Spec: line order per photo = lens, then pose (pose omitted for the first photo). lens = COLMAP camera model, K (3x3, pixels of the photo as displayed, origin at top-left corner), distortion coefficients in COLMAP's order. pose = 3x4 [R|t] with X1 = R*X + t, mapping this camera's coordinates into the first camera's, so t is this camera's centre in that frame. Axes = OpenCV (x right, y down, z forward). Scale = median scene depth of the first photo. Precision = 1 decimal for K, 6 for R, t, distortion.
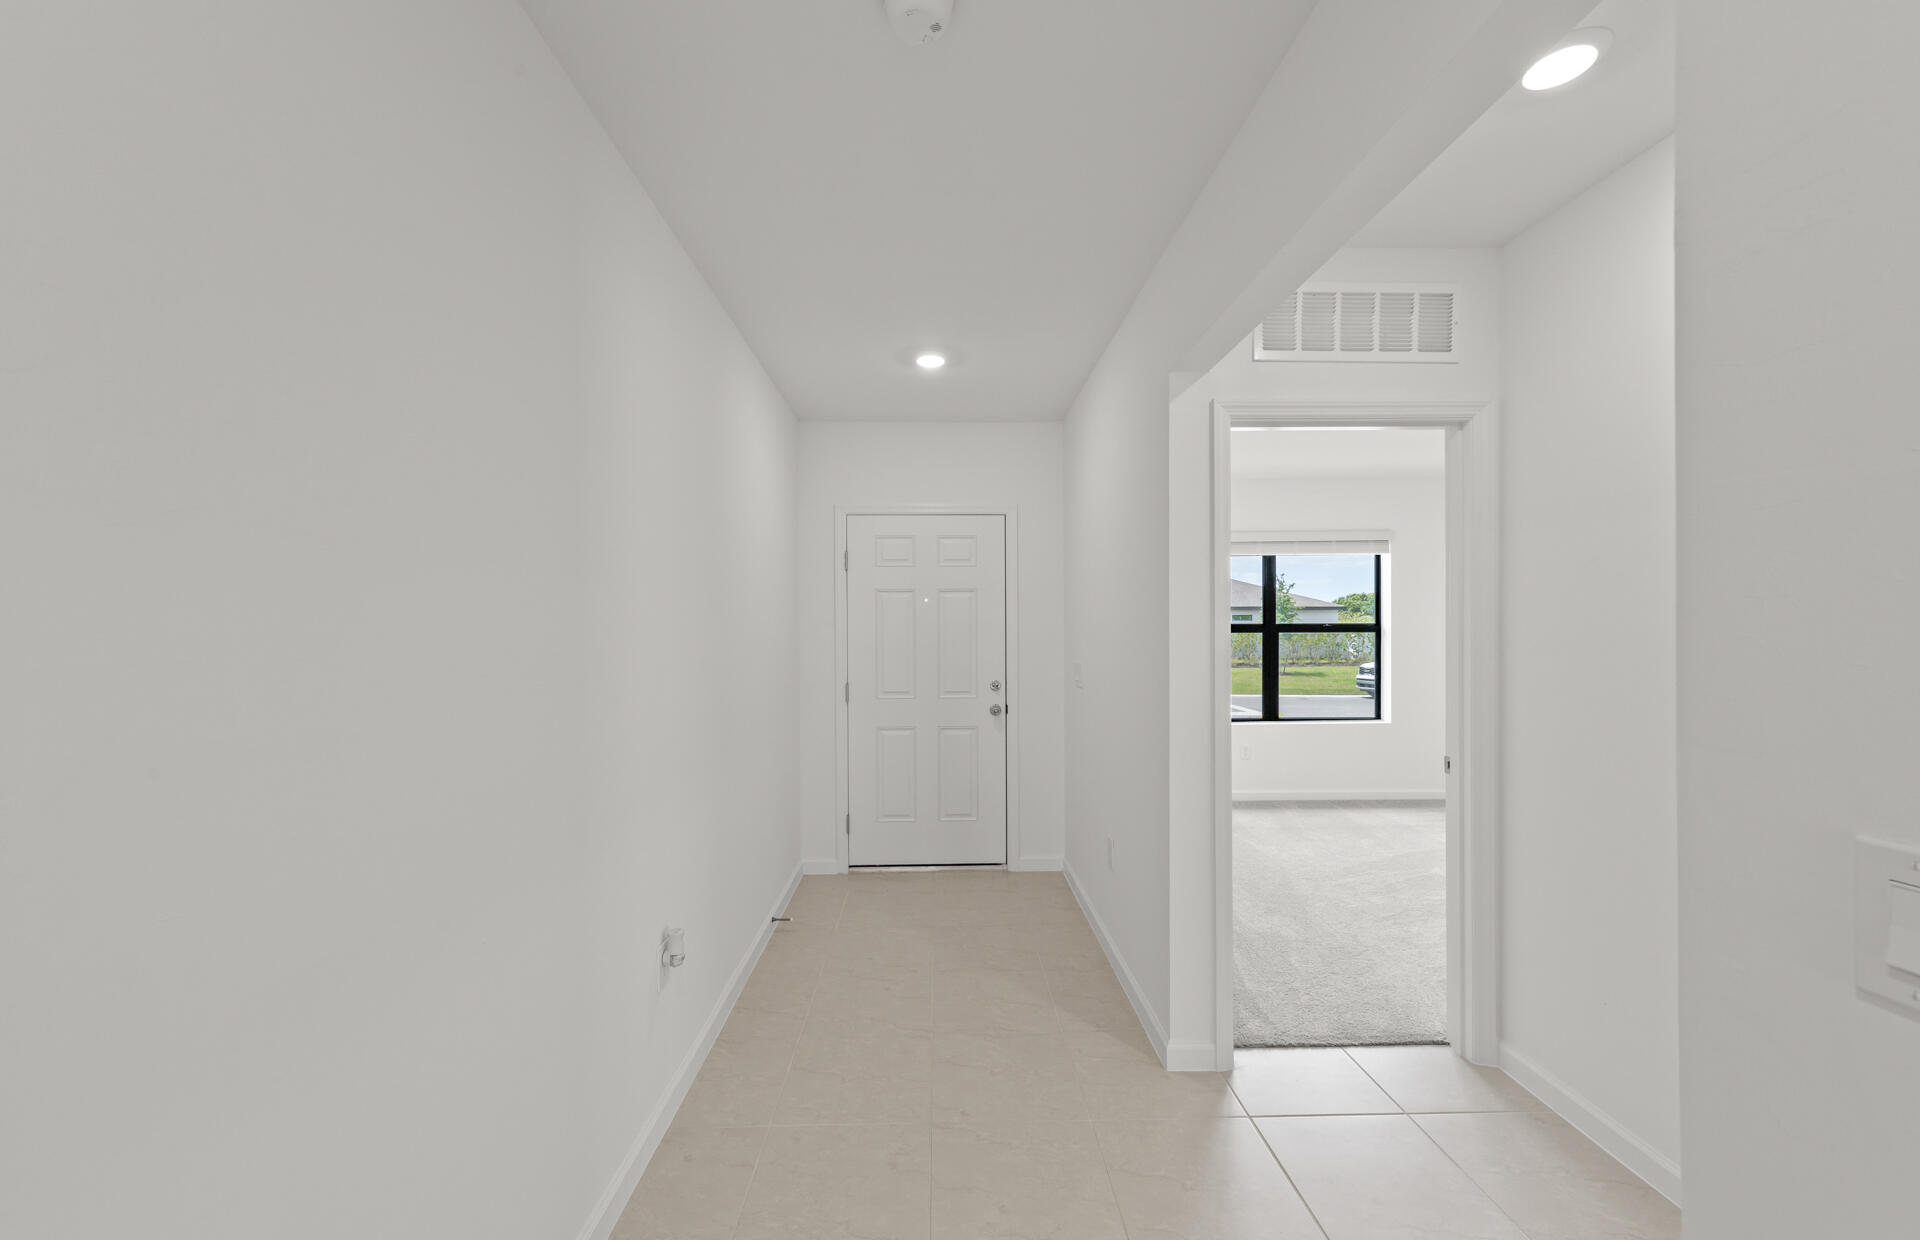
lens RADIAL K [[734.5, 0, 956.1], [0, 734.5, 640.4], [0, 0, 1]] dist [-0.001044, -0.000098]
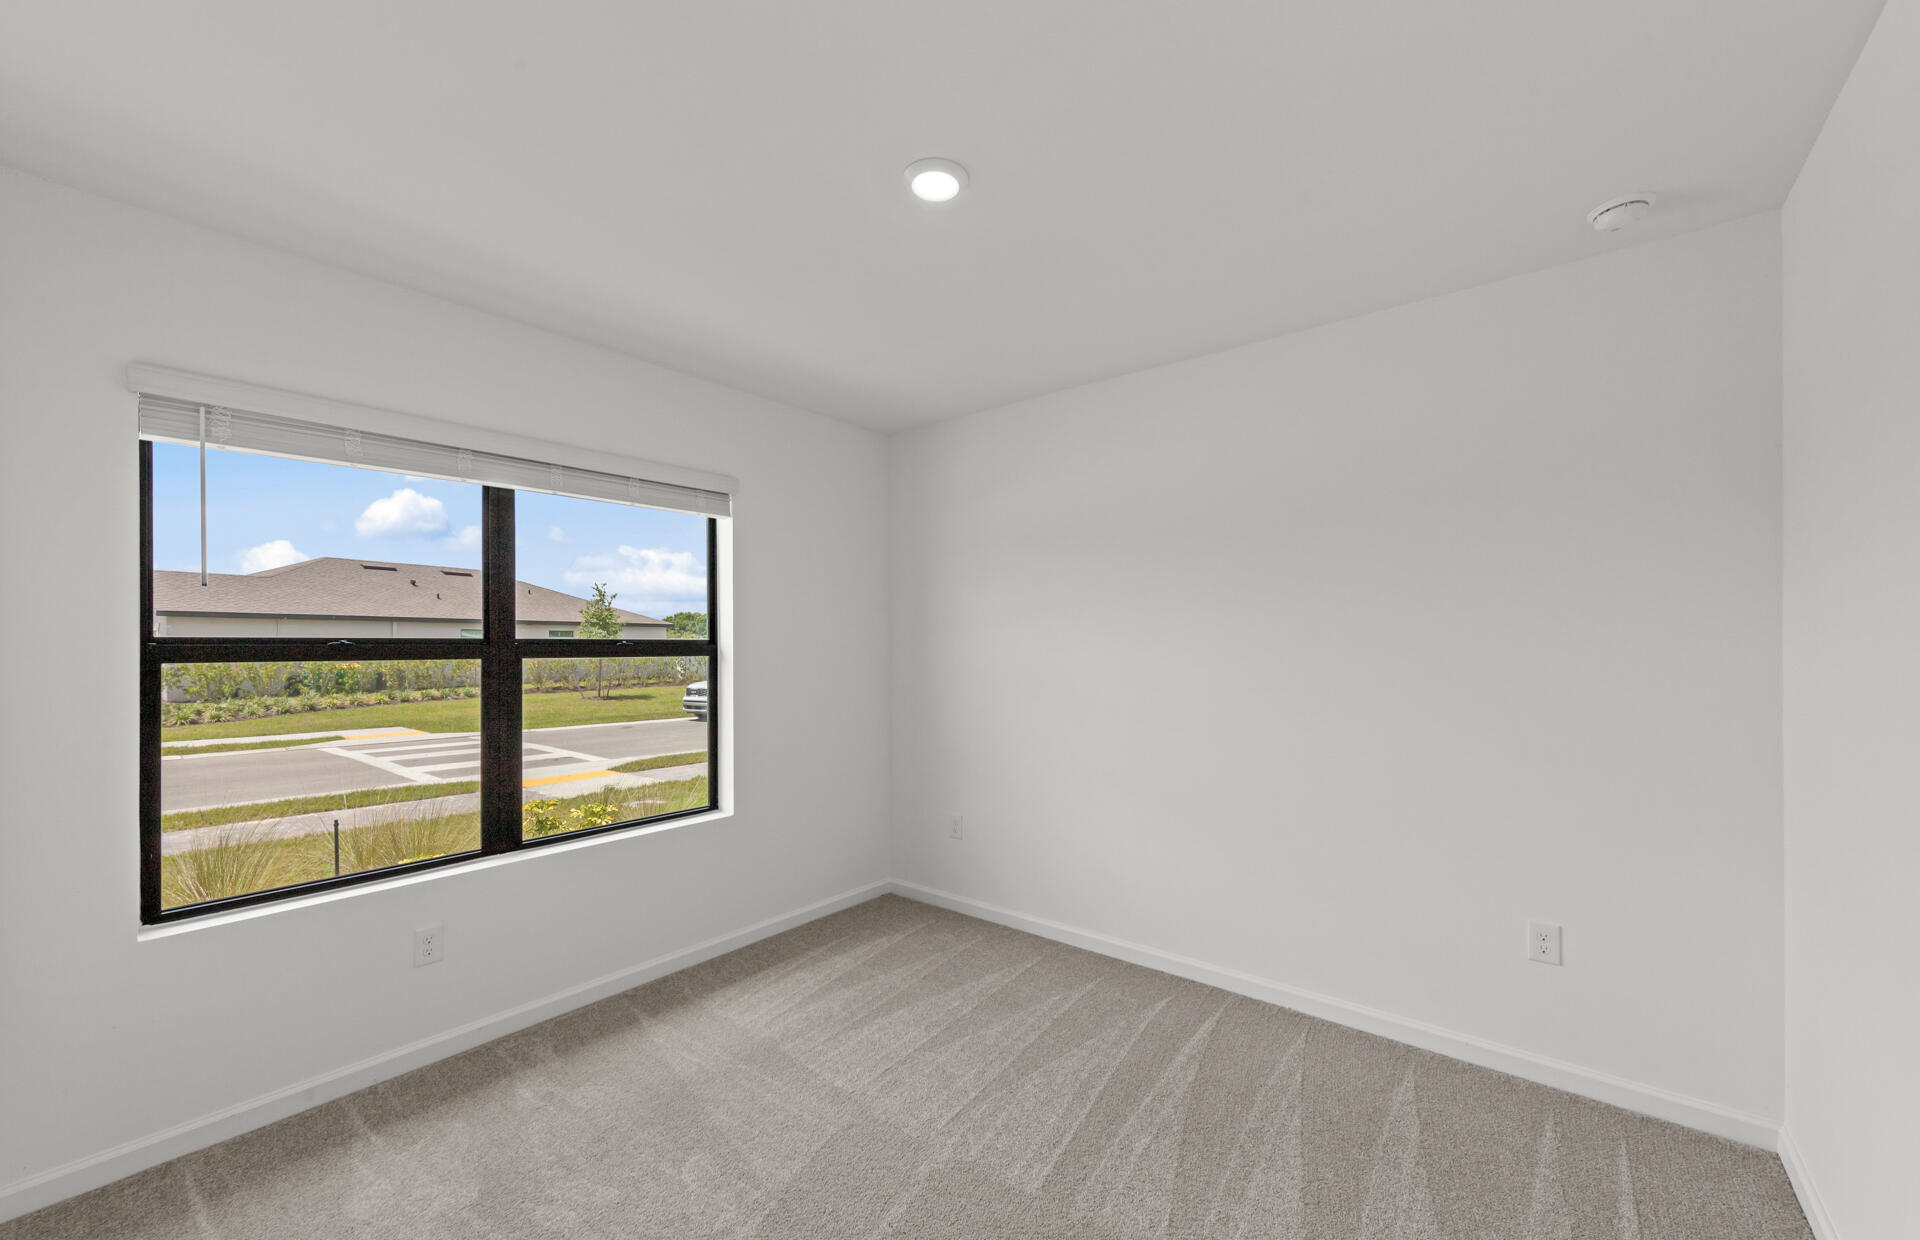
lens RADIAL K [[734.5, 0, 956.1], [0, 734.5, 640.4], [0, 0, 1]] dist [-0.001044, -0.000098]
pose [[0.657156, 0.005917, 0.753731, 0.066940], [0.012564, 0.999744, -0.018802, -0.002398], [-0.753650, 0.021826, 0.656914, 0.120105]]
